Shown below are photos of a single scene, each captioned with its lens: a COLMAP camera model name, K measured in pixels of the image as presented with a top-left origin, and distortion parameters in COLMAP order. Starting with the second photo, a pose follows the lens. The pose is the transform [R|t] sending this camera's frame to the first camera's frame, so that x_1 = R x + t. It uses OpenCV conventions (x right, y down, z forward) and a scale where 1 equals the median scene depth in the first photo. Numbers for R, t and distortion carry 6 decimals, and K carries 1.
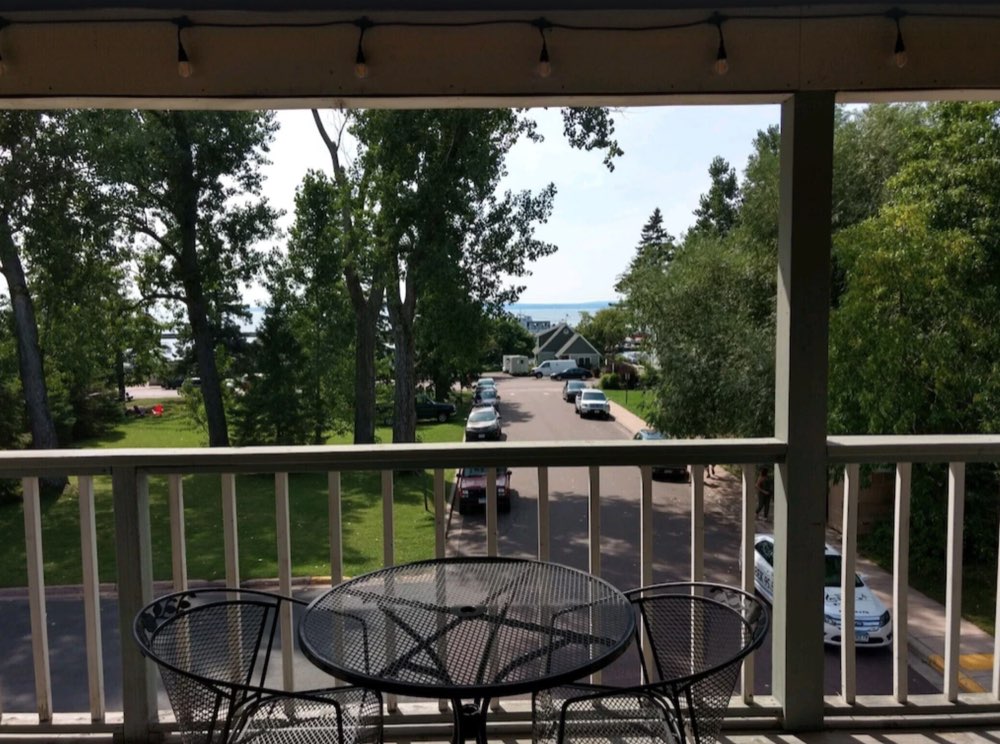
lens RADIAL K [[793.1, 0, 500.5], [0, 793.1, 371.5], [0, 0, 1]] dist [0.005724, 0.002105]
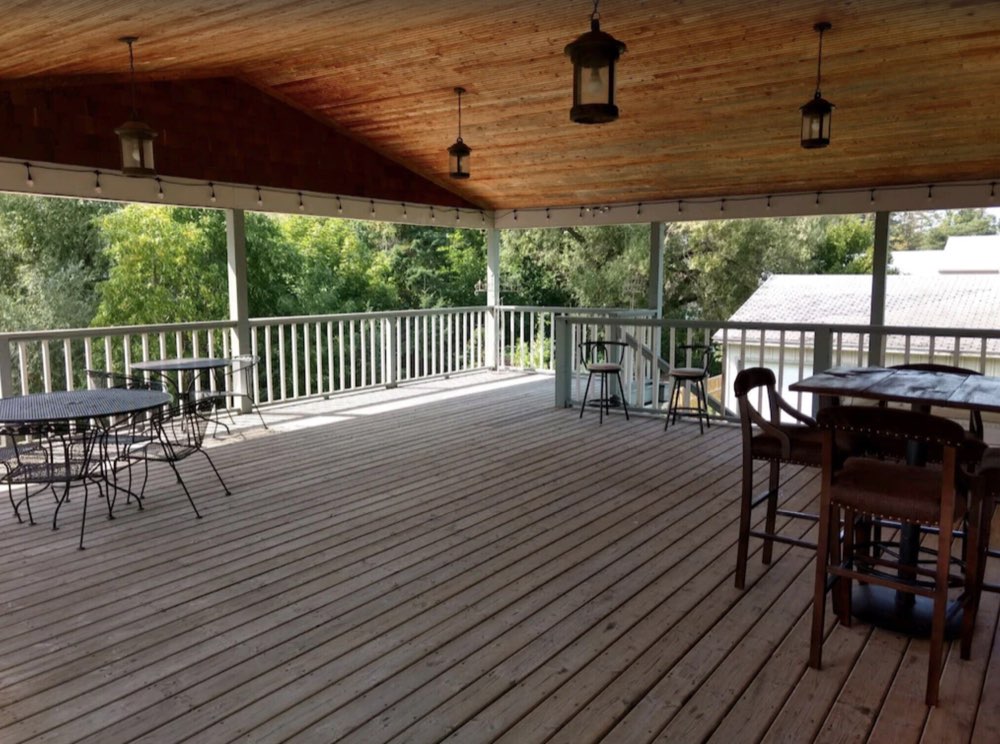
lens RADIAL K [[793.1, 0, 500.6], [0, 793.1, 373.6], [0, 0, 1]] dist [0.005724, 0.002105]
pose [[0.590136, -0.087694, 0.802527, -0.256852], [0.057098, 0.996127, 0.066863, 0.024149], [-0.805282, 0.006365, 0.592858, -0.278573]]
